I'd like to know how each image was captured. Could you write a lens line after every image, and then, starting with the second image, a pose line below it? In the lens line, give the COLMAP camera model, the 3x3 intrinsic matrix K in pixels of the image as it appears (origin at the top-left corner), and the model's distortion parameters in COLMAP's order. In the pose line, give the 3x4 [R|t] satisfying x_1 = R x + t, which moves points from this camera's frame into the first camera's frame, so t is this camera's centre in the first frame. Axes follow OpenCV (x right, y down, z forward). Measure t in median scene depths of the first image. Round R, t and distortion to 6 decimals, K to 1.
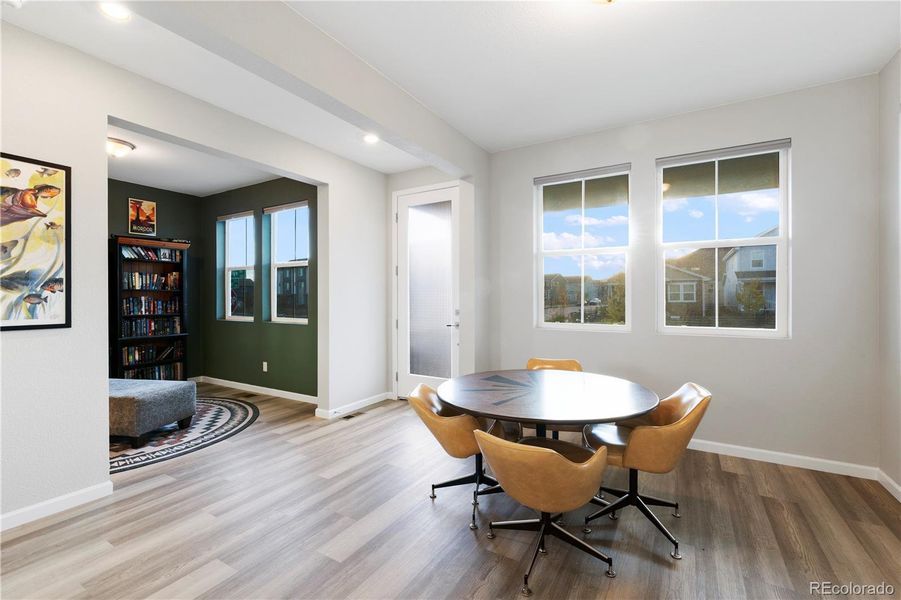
lens RADIAL K [[393.3, 0, 449.8], [0, 393.3, 299.4], [0, 0, 1]] dist [-0.007246, 0.001647]
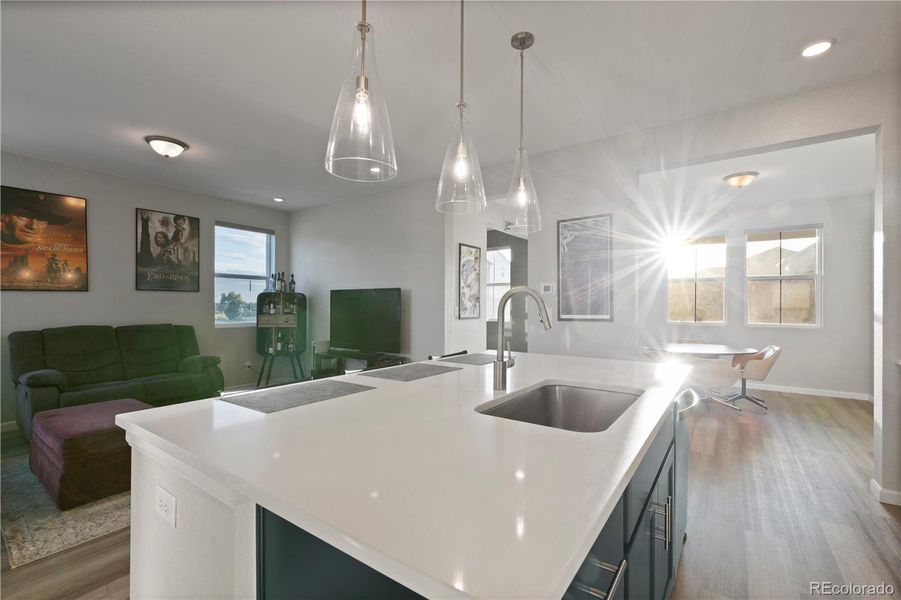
lens RADIAL K [[393.3, 0, 454.1], [0, 393.3, 303.5], [0, 0, 1]] dist [-0.007246, 0.001647]
pose [[0.996903, 0.004027, -0.078538, -0.631722], [-0.004869, 0.999933, -0.010535, 0.005929], [0.078491, 0.010885, 0.996855, -0.859549]]
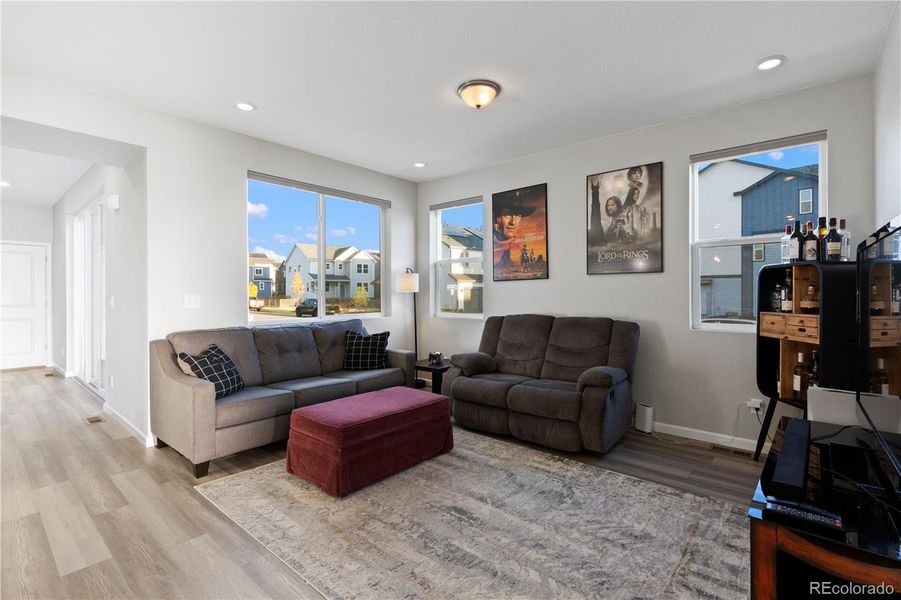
lens RADIAL K [[410.8, 0, 453.2], [0, 410.8, 294.3], [0, 0, 1]] dist [-0.002632, -0.000571]
pose [[-0.169024, 0.005097, -0.985599, -0.607629], [-0.002972, 0.999979, 0.005681, 0.000574], [0.985608, 0.003890, -0.169005, 0.217909]]
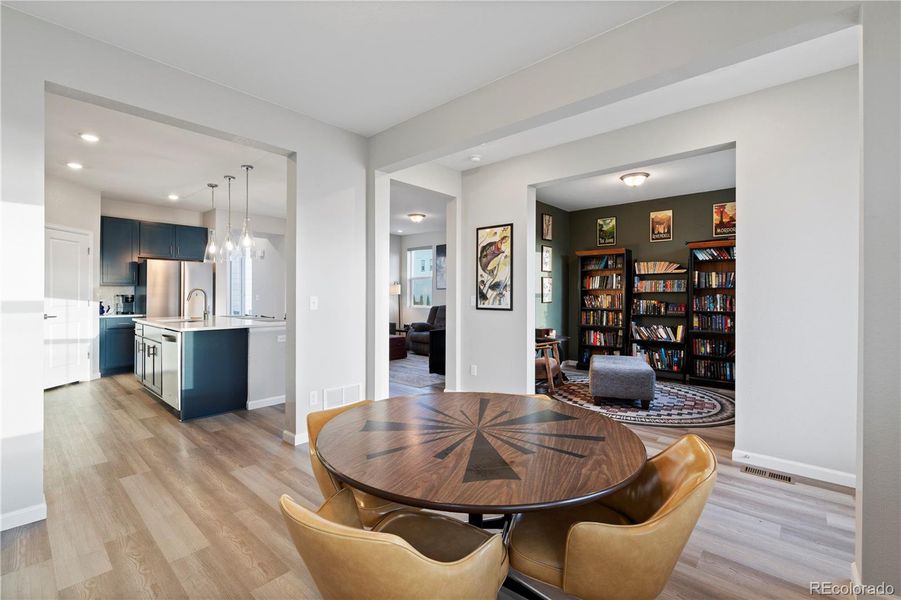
lens RADIAL K [[393.3, 0, 448.0], [0, 393.3, 297.9], [0, 0, 1]] dist [-0.007246, 0.001647]
pose [[-0.197012, 0.007845, -0.980370, 0.600123], [-0.008338, 0.999918, 0.009677, -0.002664], [0.980366, 0.010081, -0.196931, 0.716743]]
